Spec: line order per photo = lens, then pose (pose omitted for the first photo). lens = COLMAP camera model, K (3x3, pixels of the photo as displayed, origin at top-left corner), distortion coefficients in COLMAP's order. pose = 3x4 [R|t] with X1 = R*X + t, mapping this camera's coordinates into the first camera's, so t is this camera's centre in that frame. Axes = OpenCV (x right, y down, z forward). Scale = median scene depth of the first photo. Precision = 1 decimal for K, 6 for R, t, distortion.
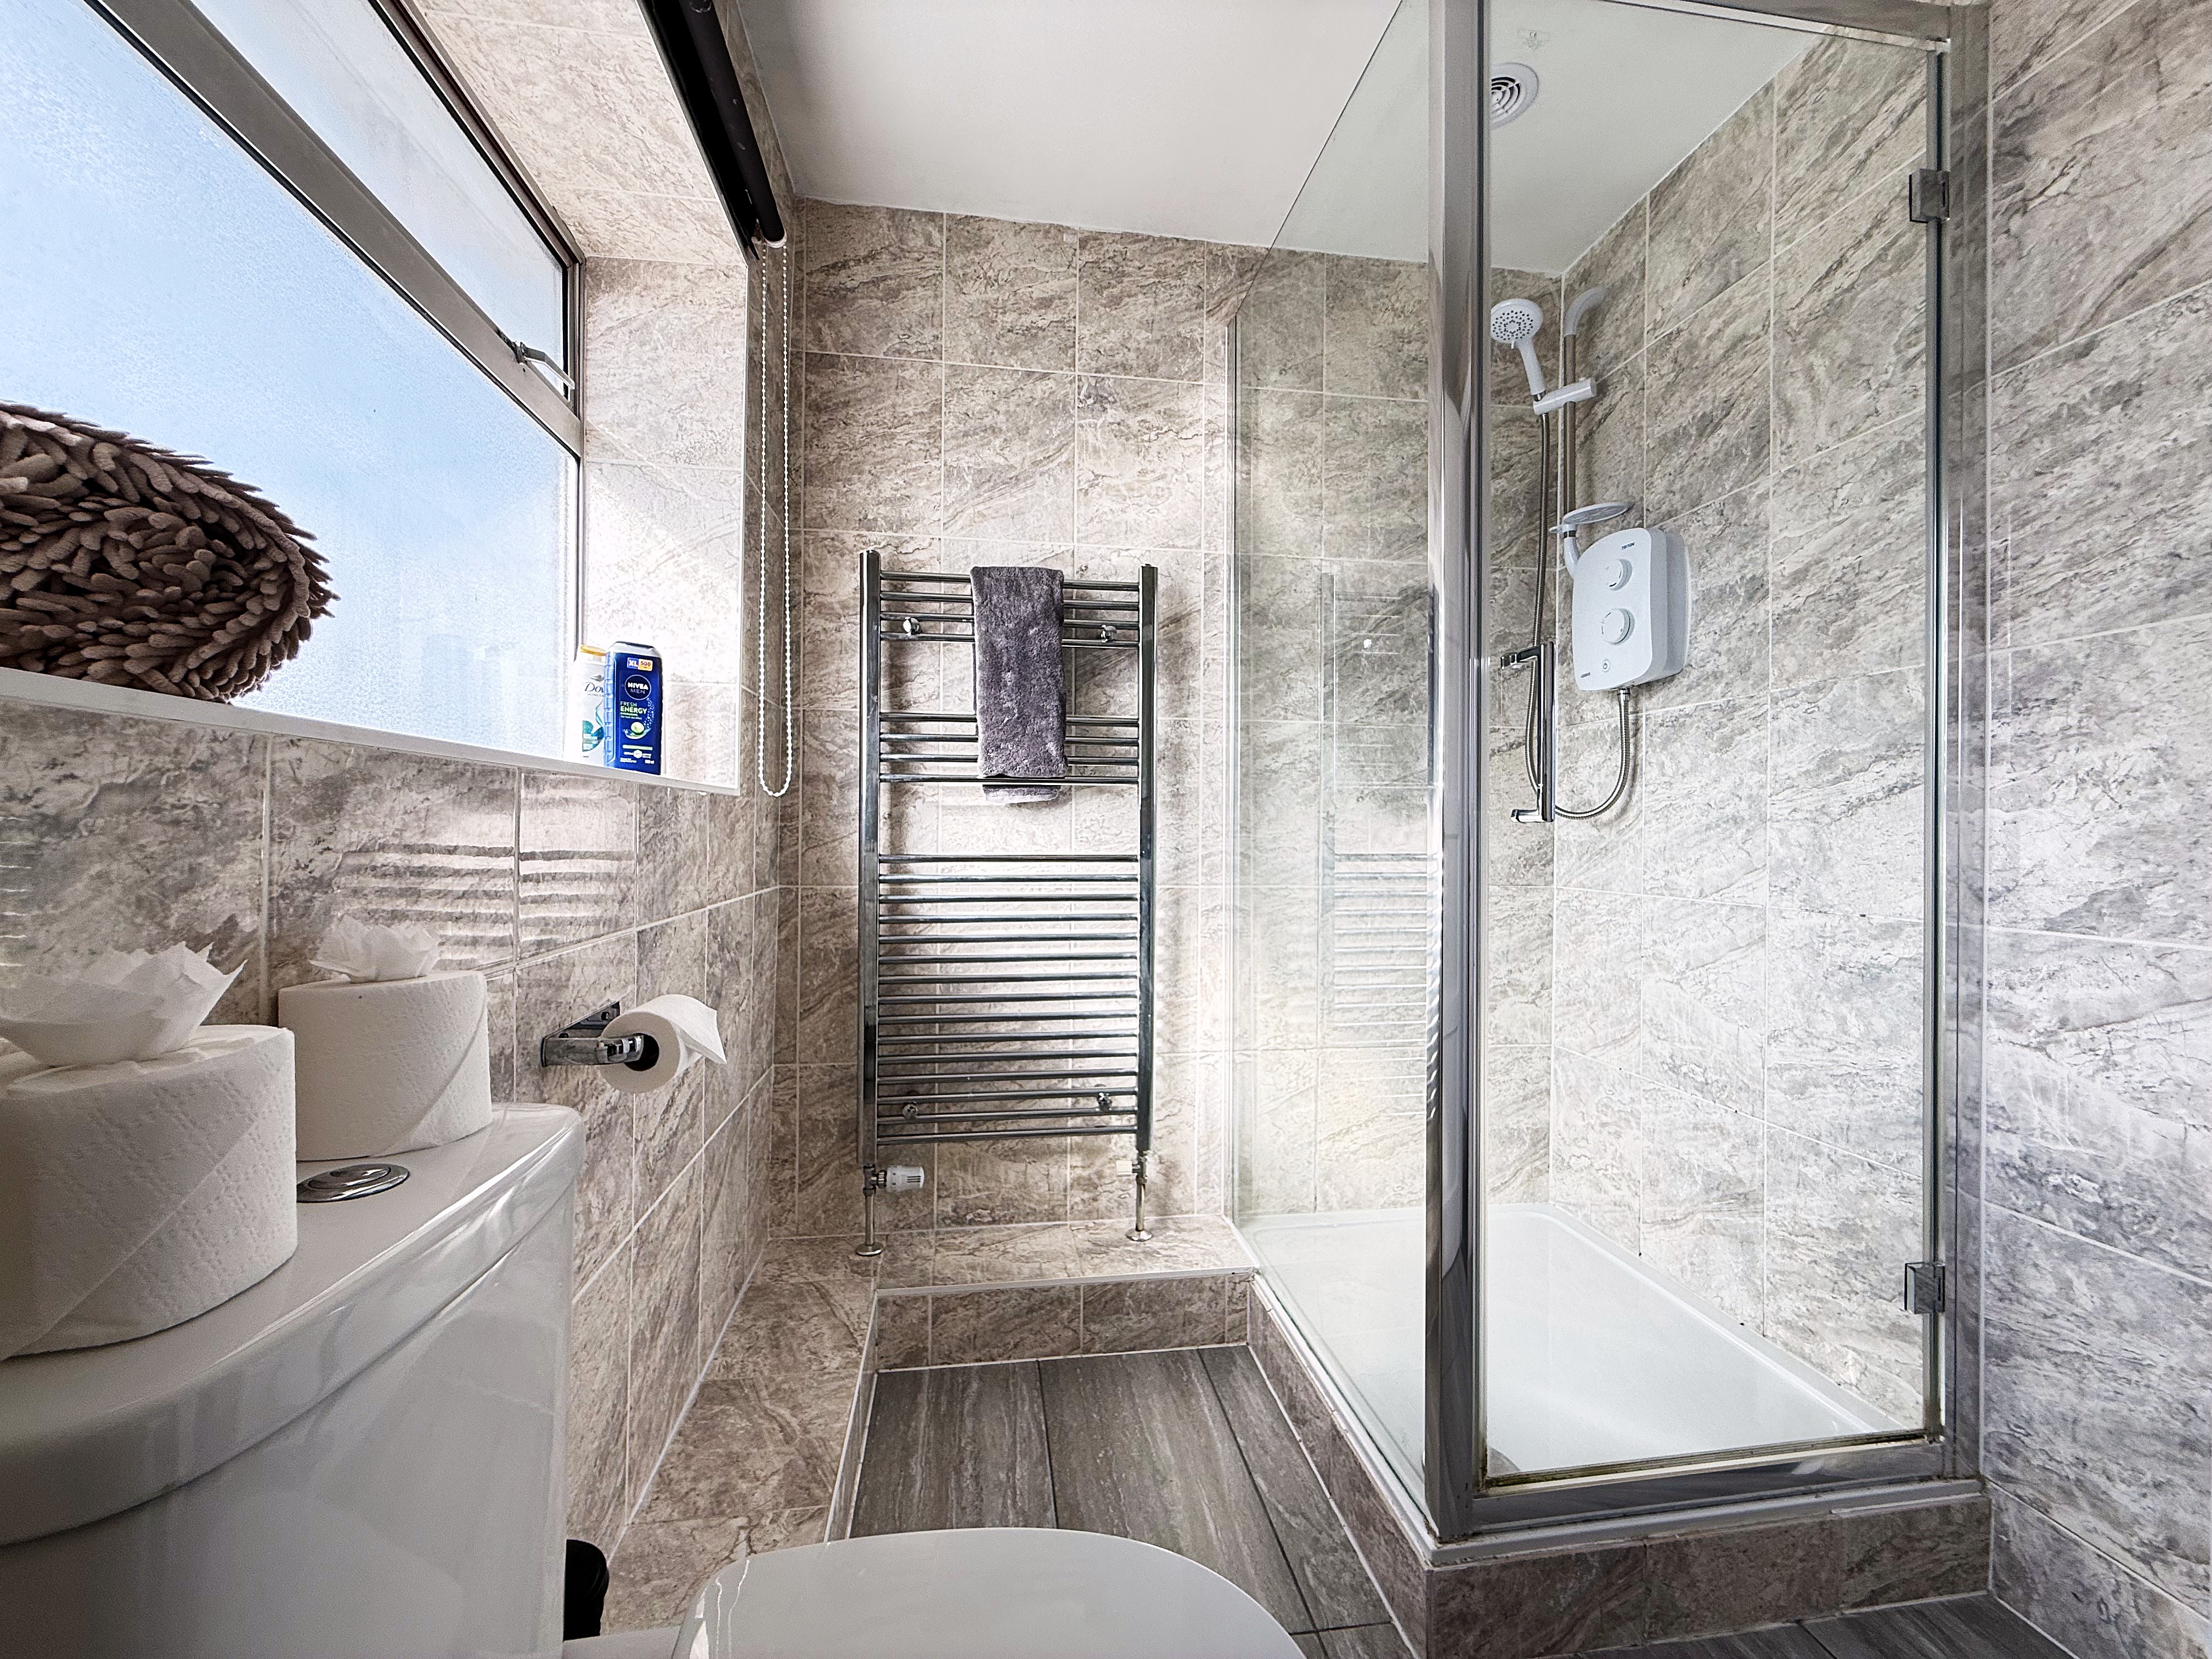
lens RADIAL K [[882.8, 0, 1106.0], [0, 882.8, 829.5], [0, 0, 1]] dist [0.000345, -0.000199]
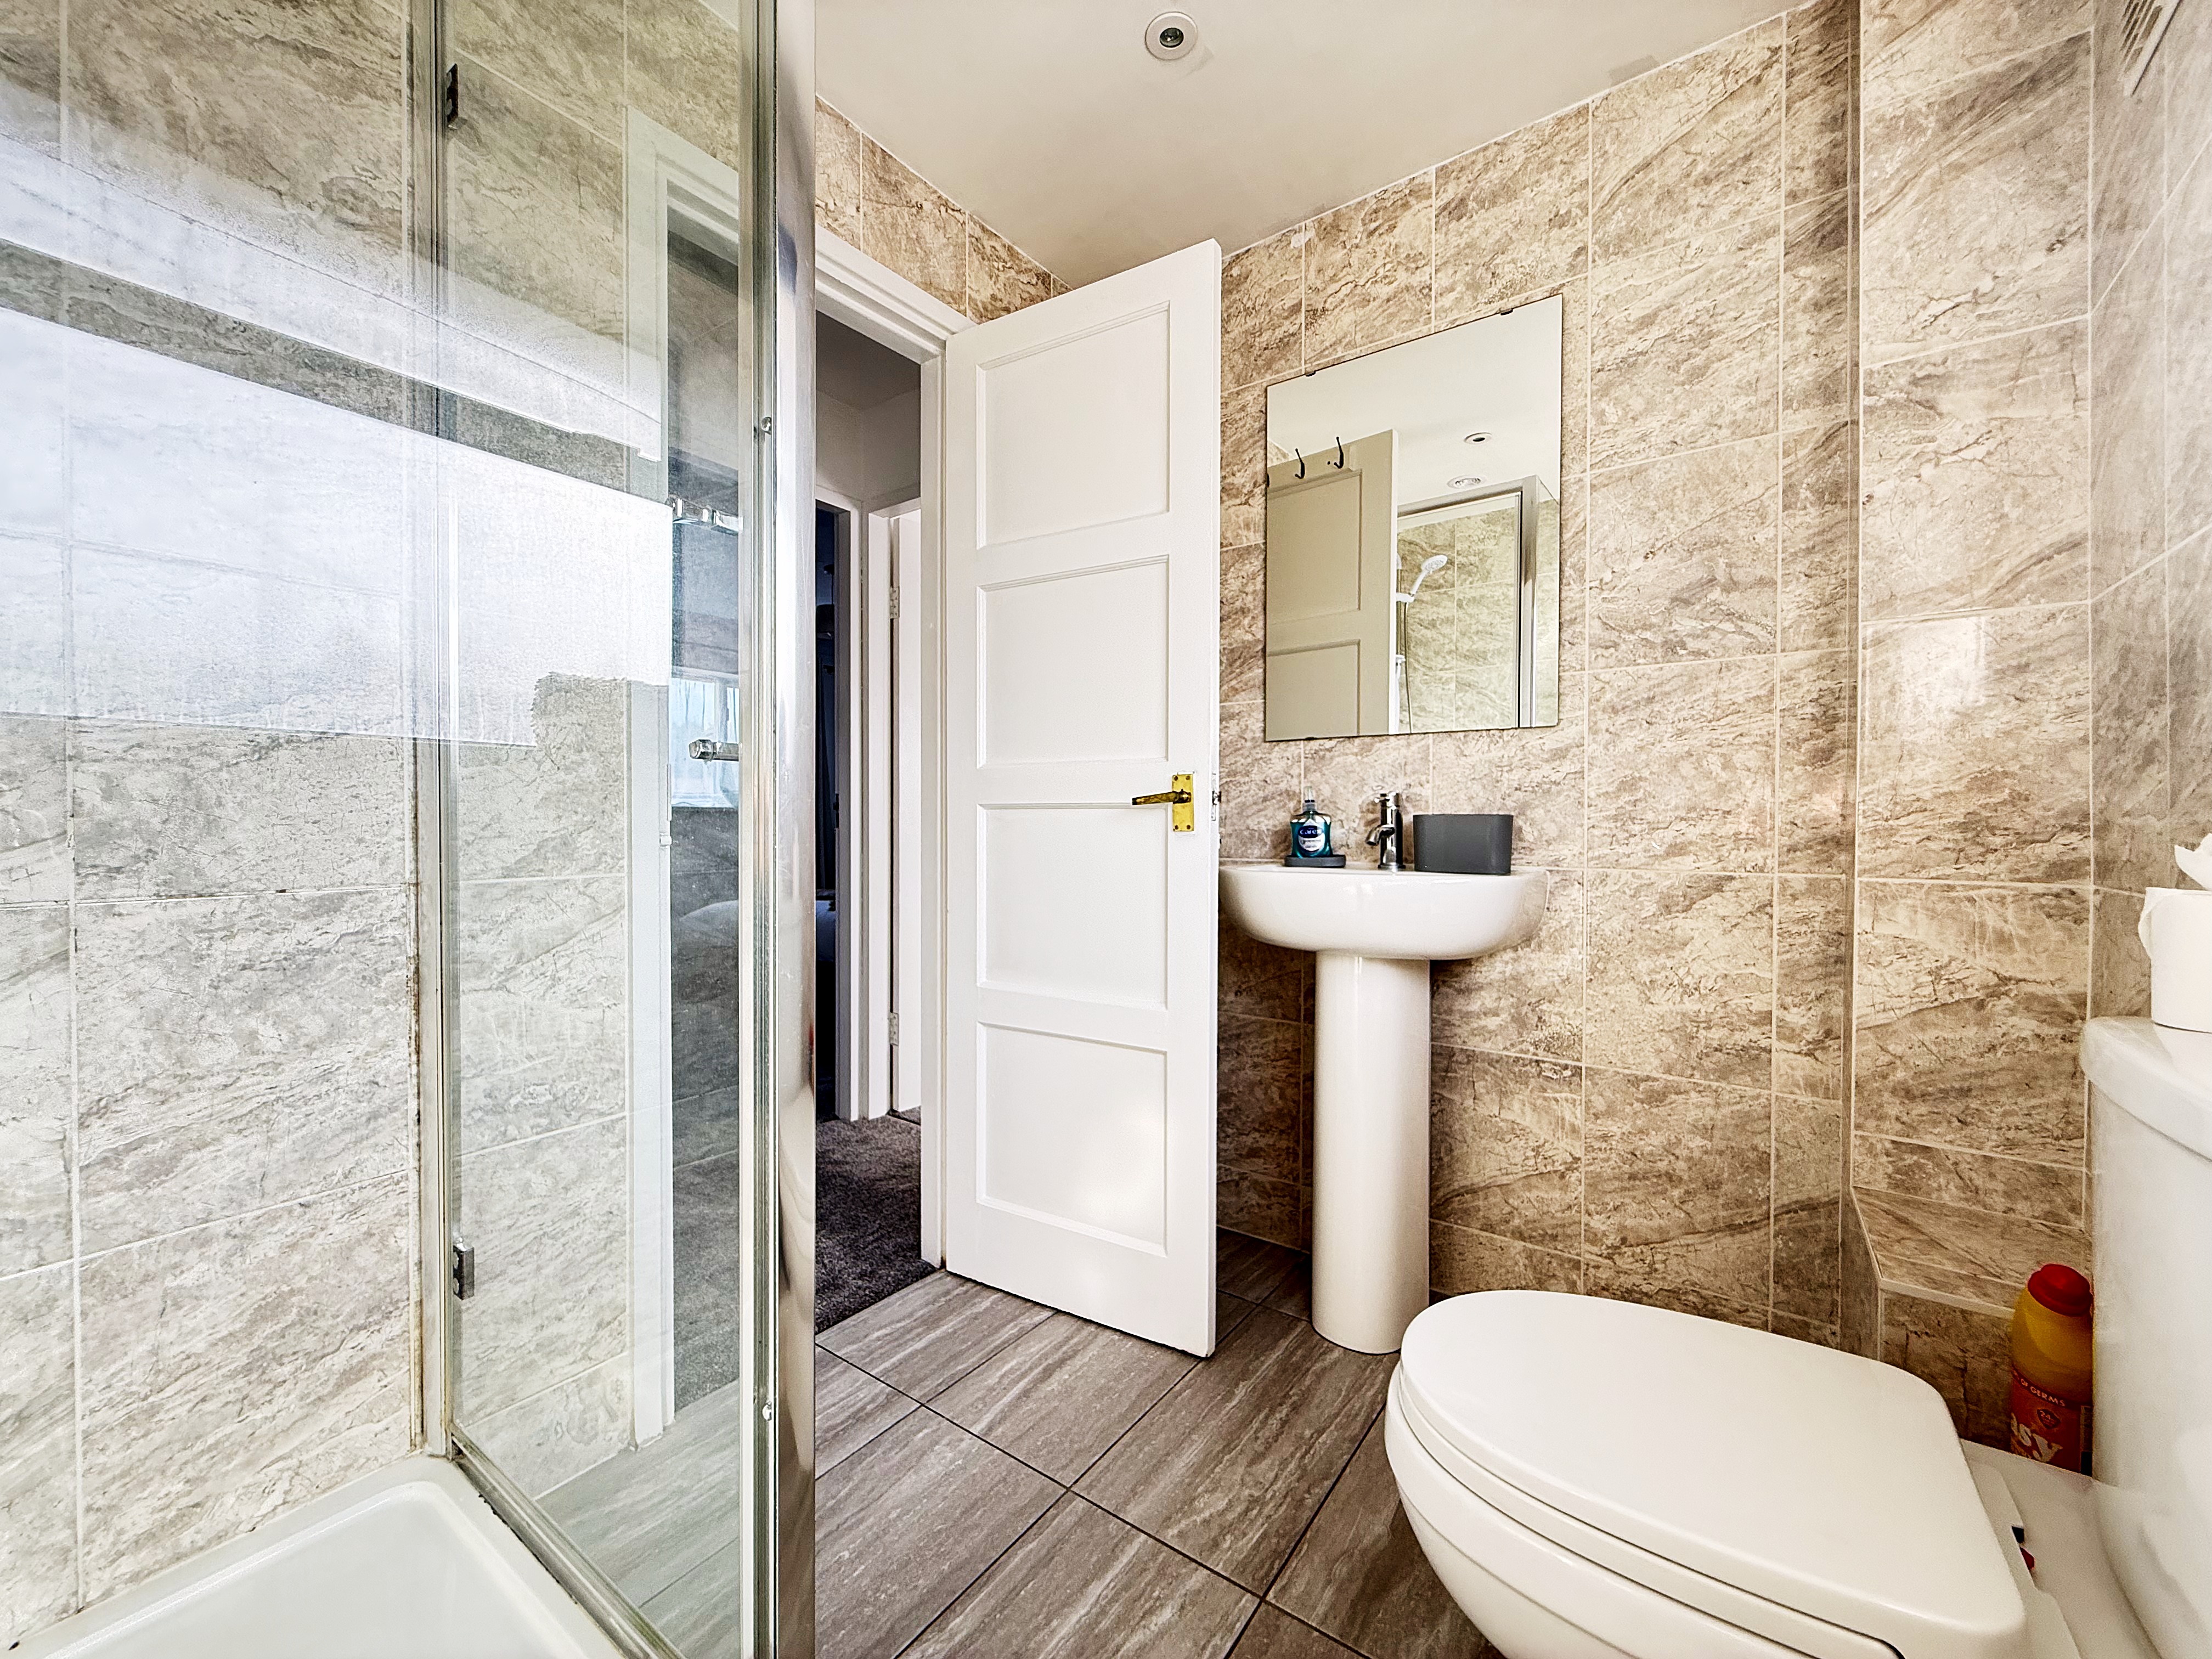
lens RADIAL K [[882.8, 0, 1106.0], [0, 882.8, 829.5], [0, 0, 1]] dist [0.000345, -0.000199]
pose [[-0.715157, -0.017763, 0.698739, -0.225679], [-0.008316, 0.999823, 0.016906, 0.029123], [-0.698915, 0.006280, -0.715177, 1.232845]]
